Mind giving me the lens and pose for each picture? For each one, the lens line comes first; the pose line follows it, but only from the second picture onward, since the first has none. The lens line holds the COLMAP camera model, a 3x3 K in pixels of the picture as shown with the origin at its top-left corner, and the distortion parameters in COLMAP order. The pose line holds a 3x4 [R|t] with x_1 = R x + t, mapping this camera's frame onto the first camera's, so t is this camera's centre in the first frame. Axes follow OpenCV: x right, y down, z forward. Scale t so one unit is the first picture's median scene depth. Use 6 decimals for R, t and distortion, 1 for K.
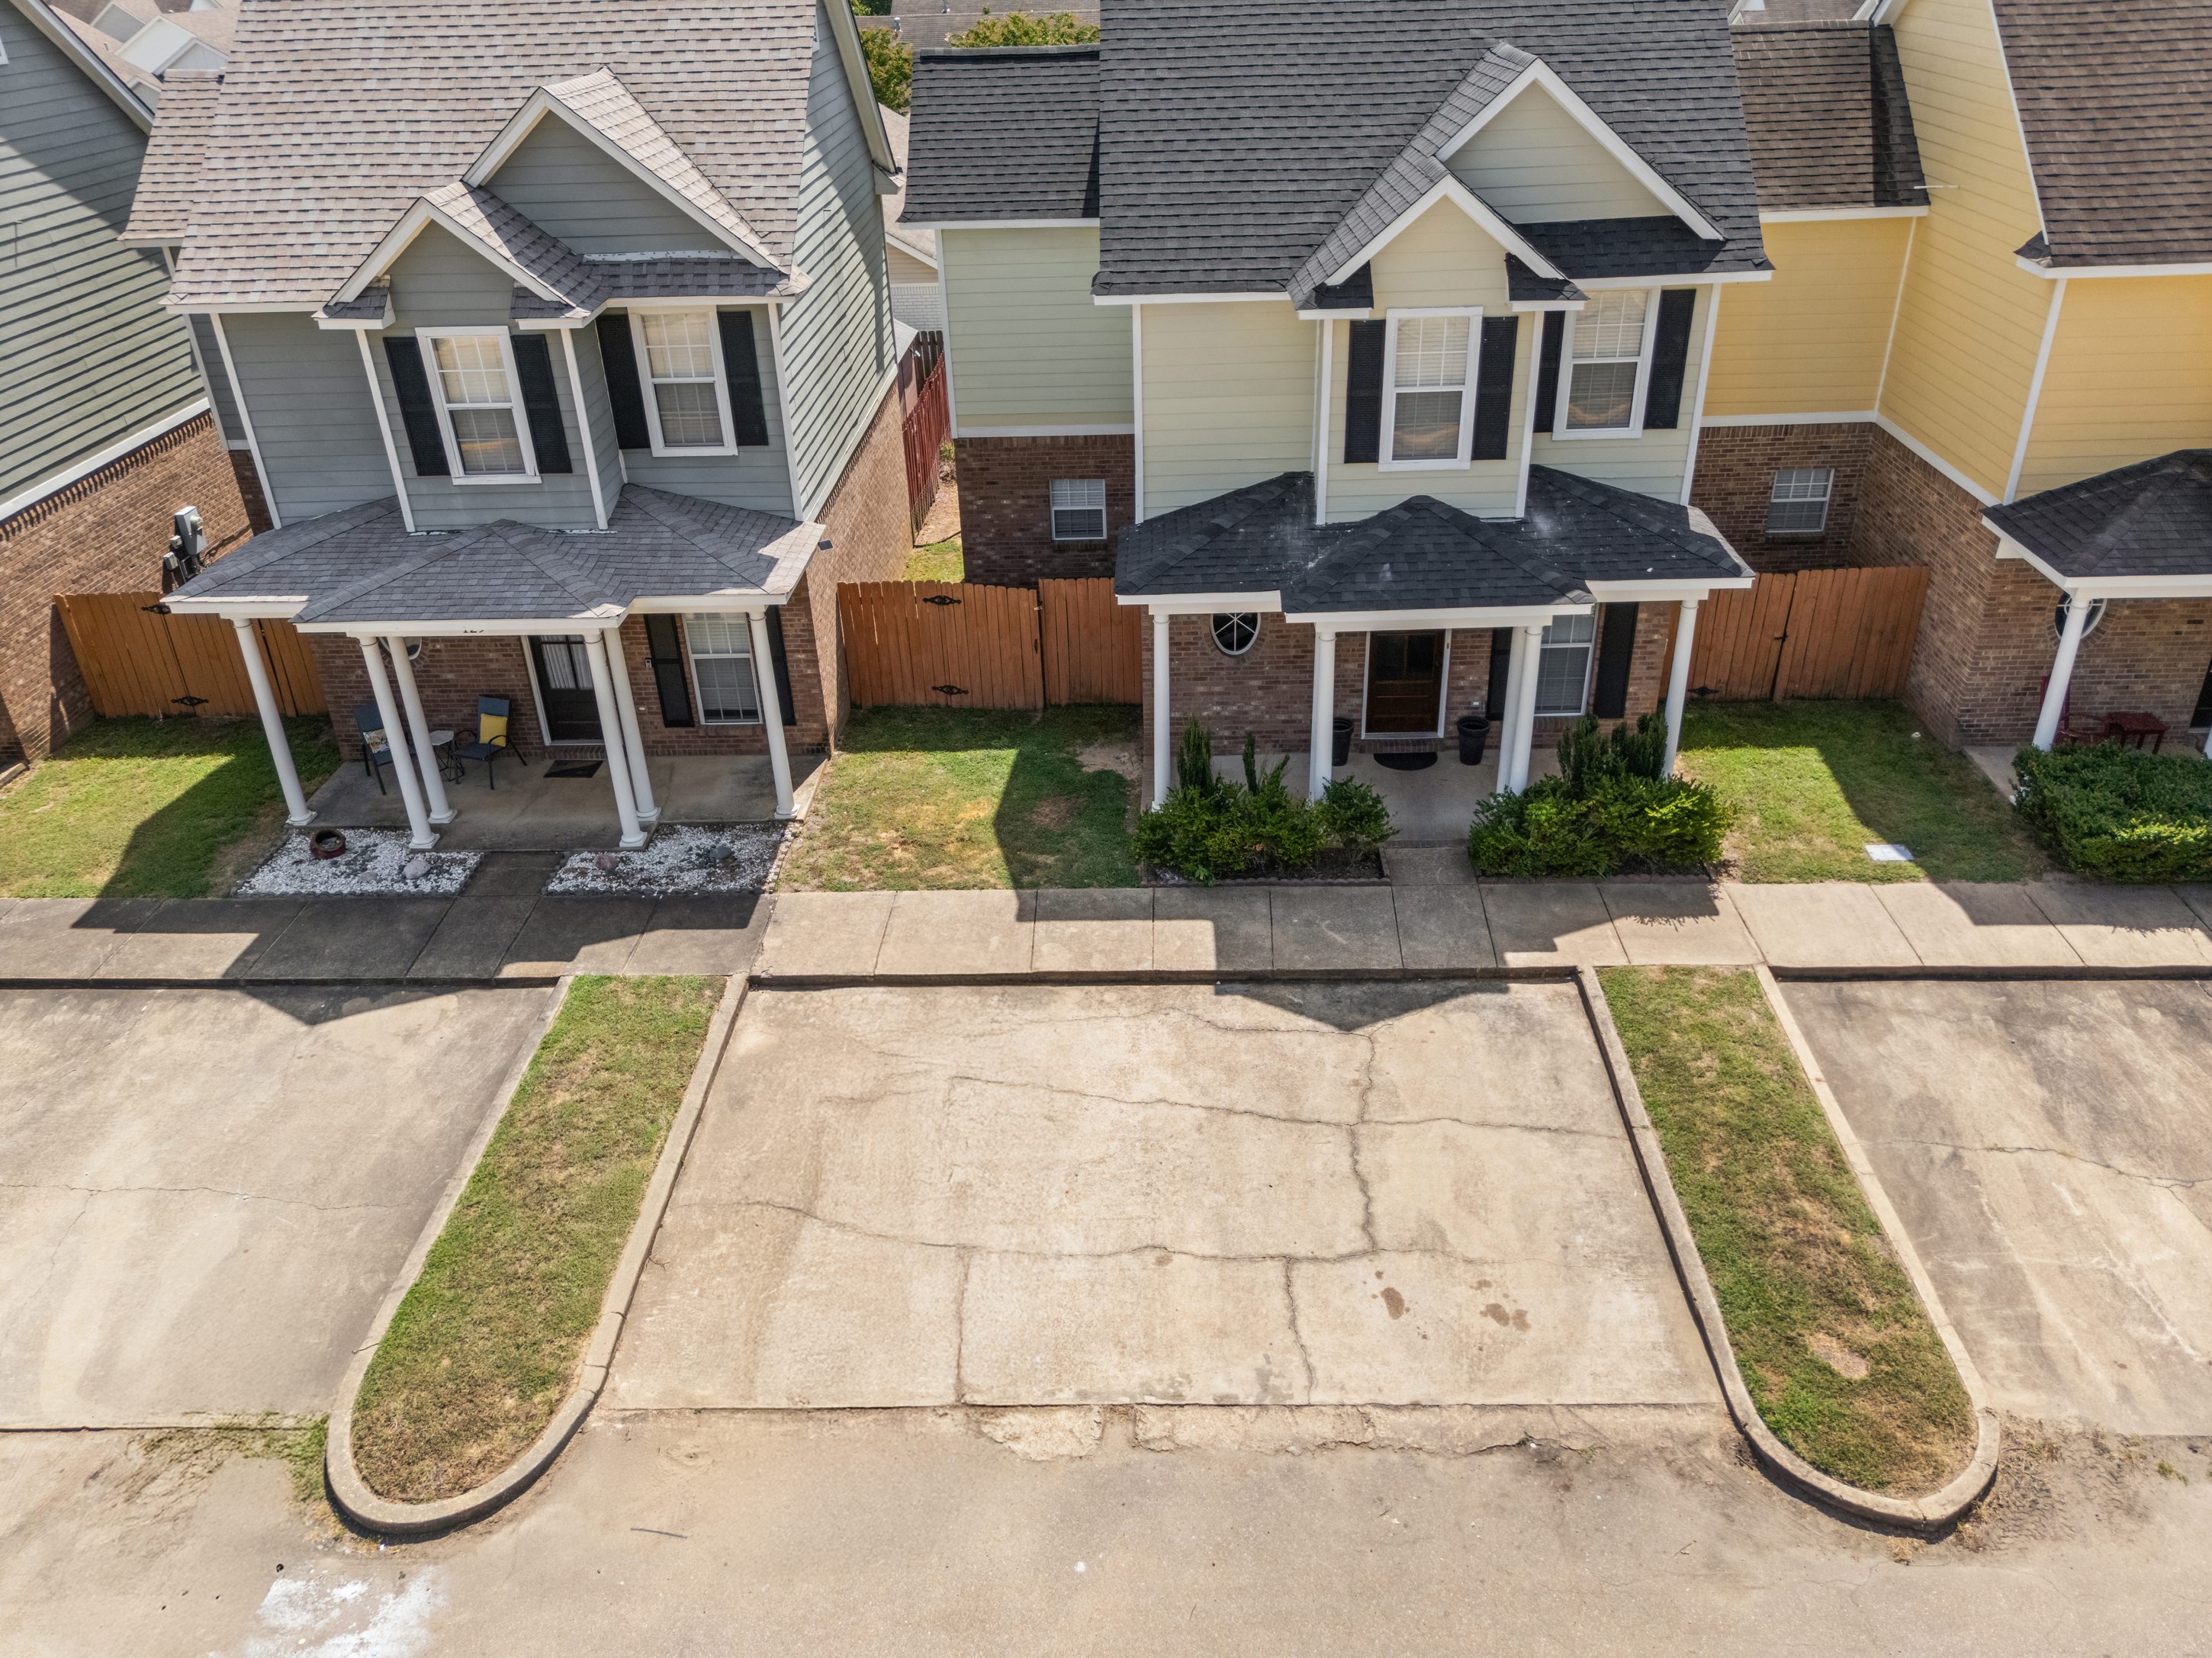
lens RADIAL K [[1538.4, 0, 1096.9], [0, 1538.4, 797.7], [0, 0, 1]] dist [0.066762, -0.061610]
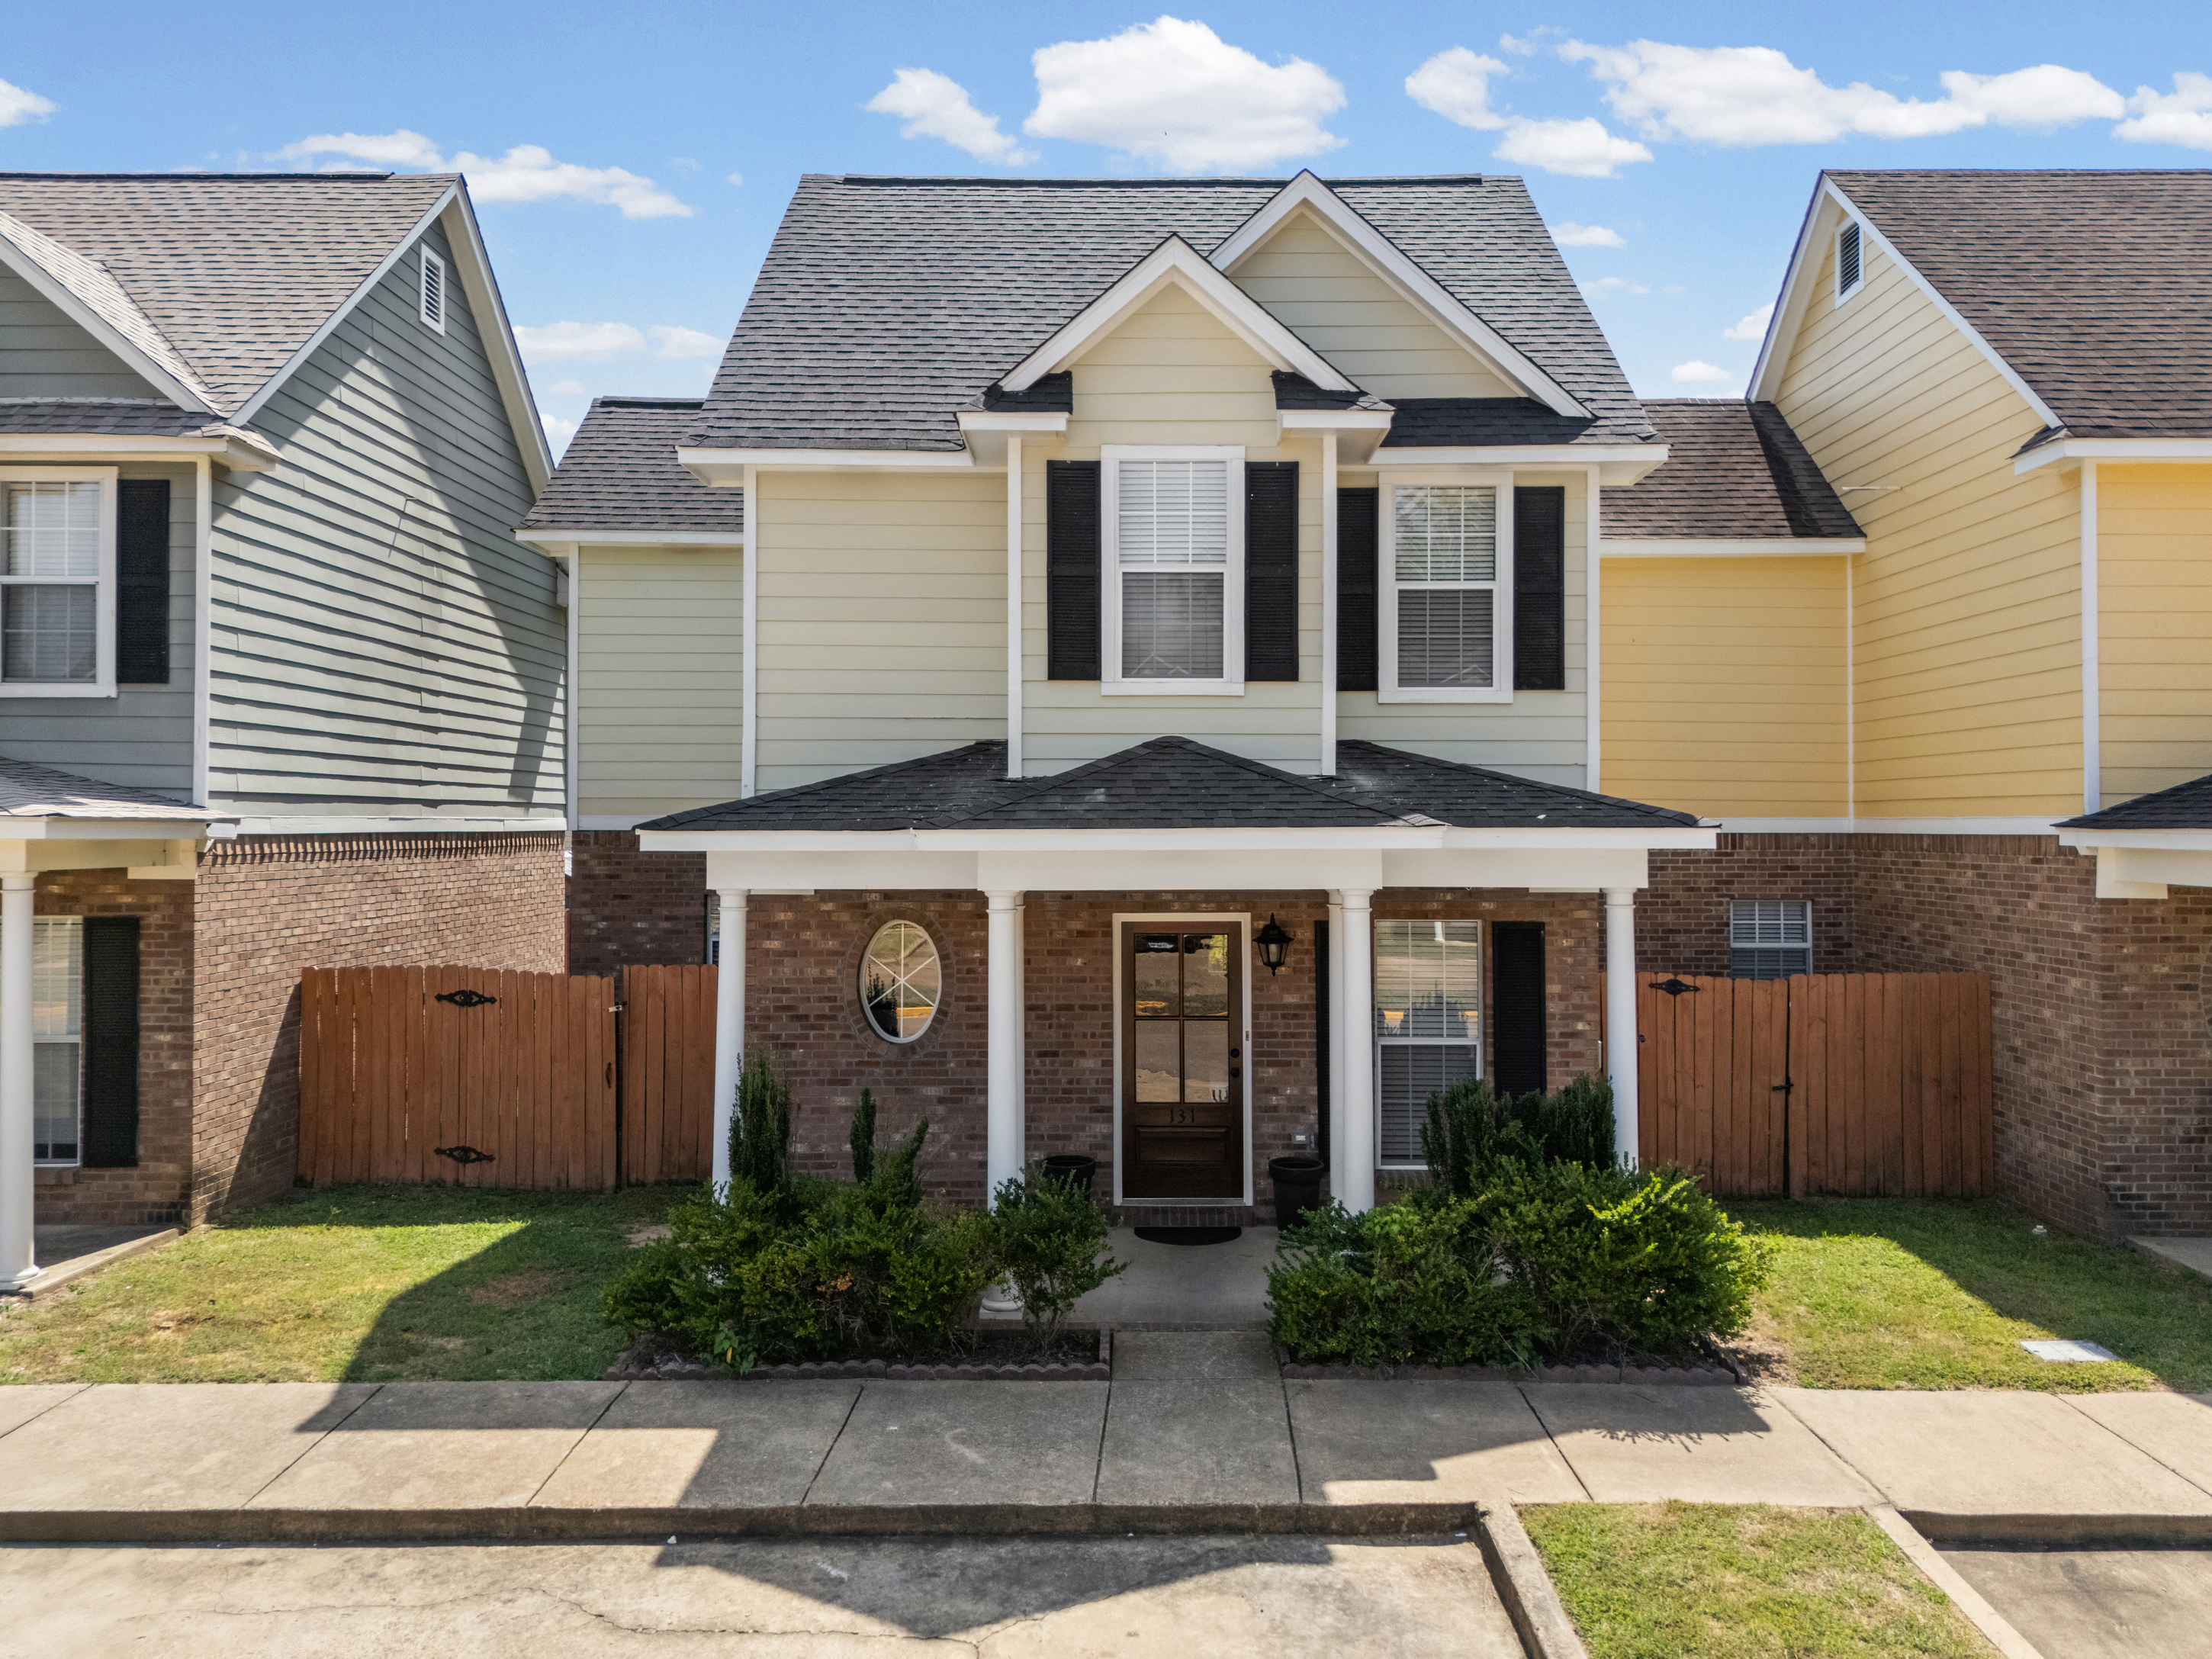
lens RADIAL K [[1588.0, 0, 1106.0], [0, 1588.0, 829.5], [0, 0, 1]] dist [0.061388, -0.044100]
pose [[0.998860, 0.036396, 0.030871, 0.169420], [-0.016813, 0.873730, -0.486120, 0.154401], [-0.044666, 0.485047, 0.873346, 0.471519]]
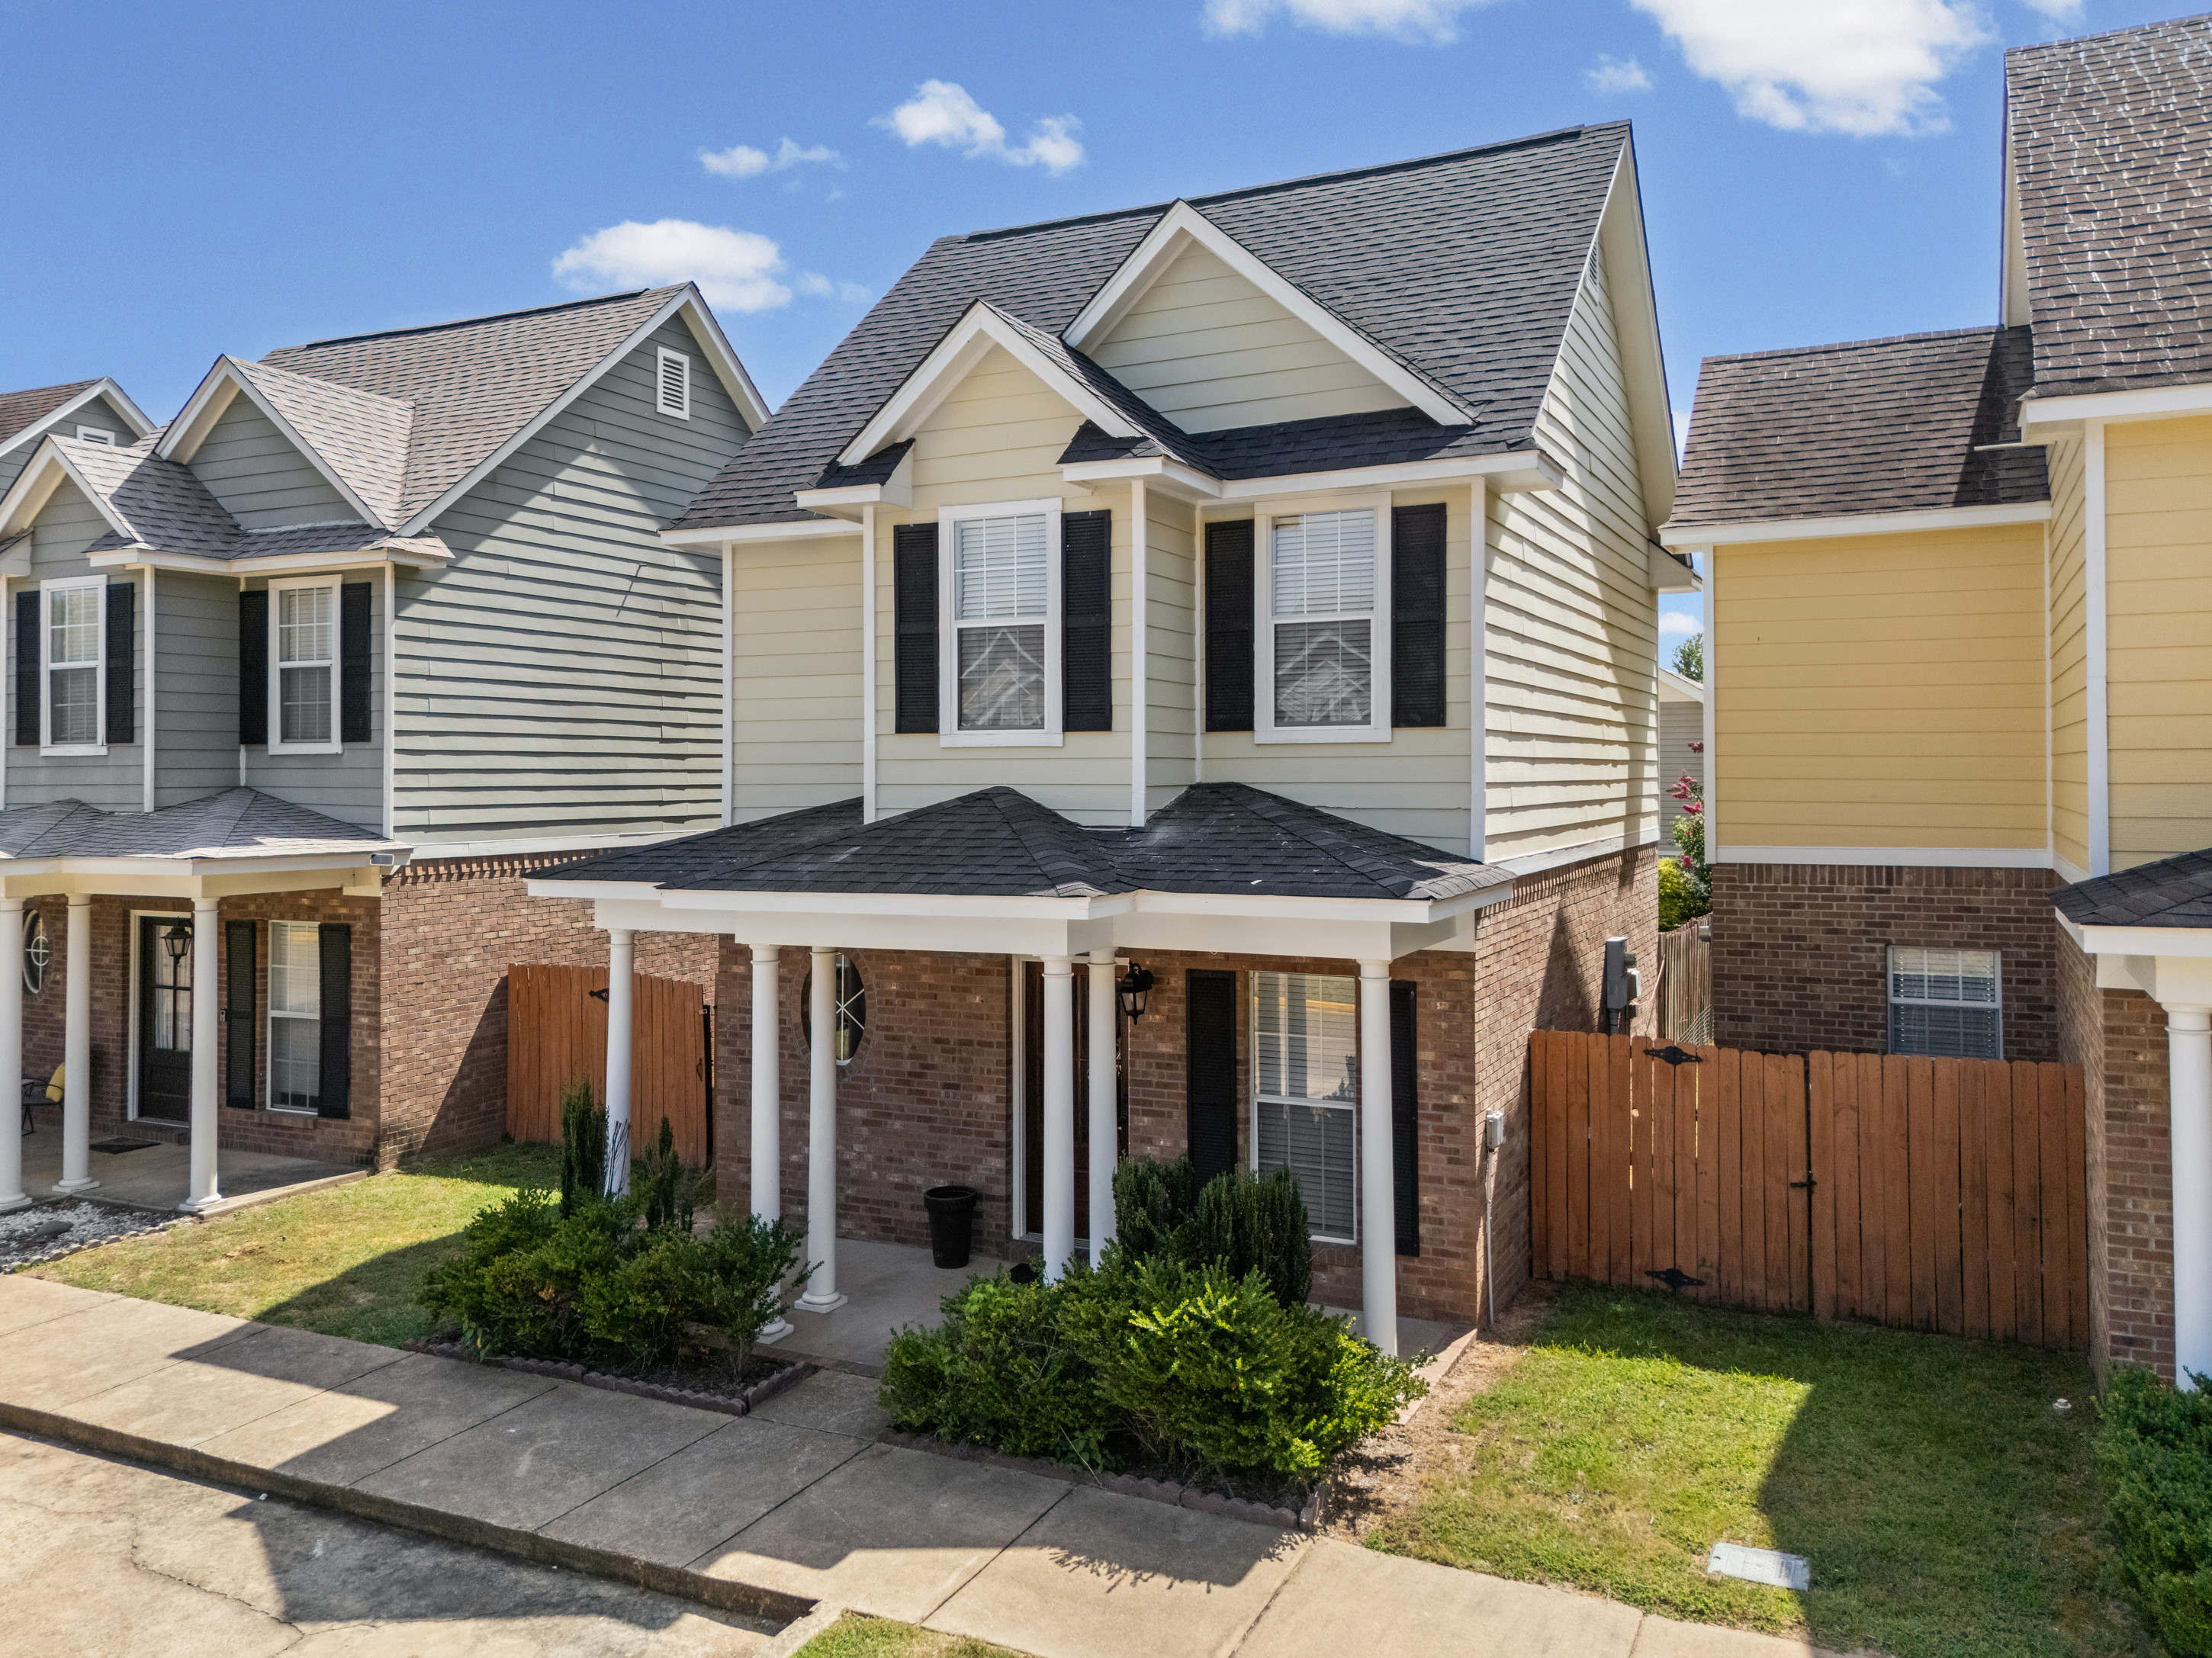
lens RADIAL K [[1594.2, 0, 1128.7], [0, 1594.2, 784.2], [0, 0, 1]] dist [0.052784, -0.034741]
pose [[0.919543, 0.032401, -0.391651, 0.530092], [-0.215065, 0.875607, -0.432503, 0.078226], [0.328919, 0.481936, 0.812127, 0.497522]]
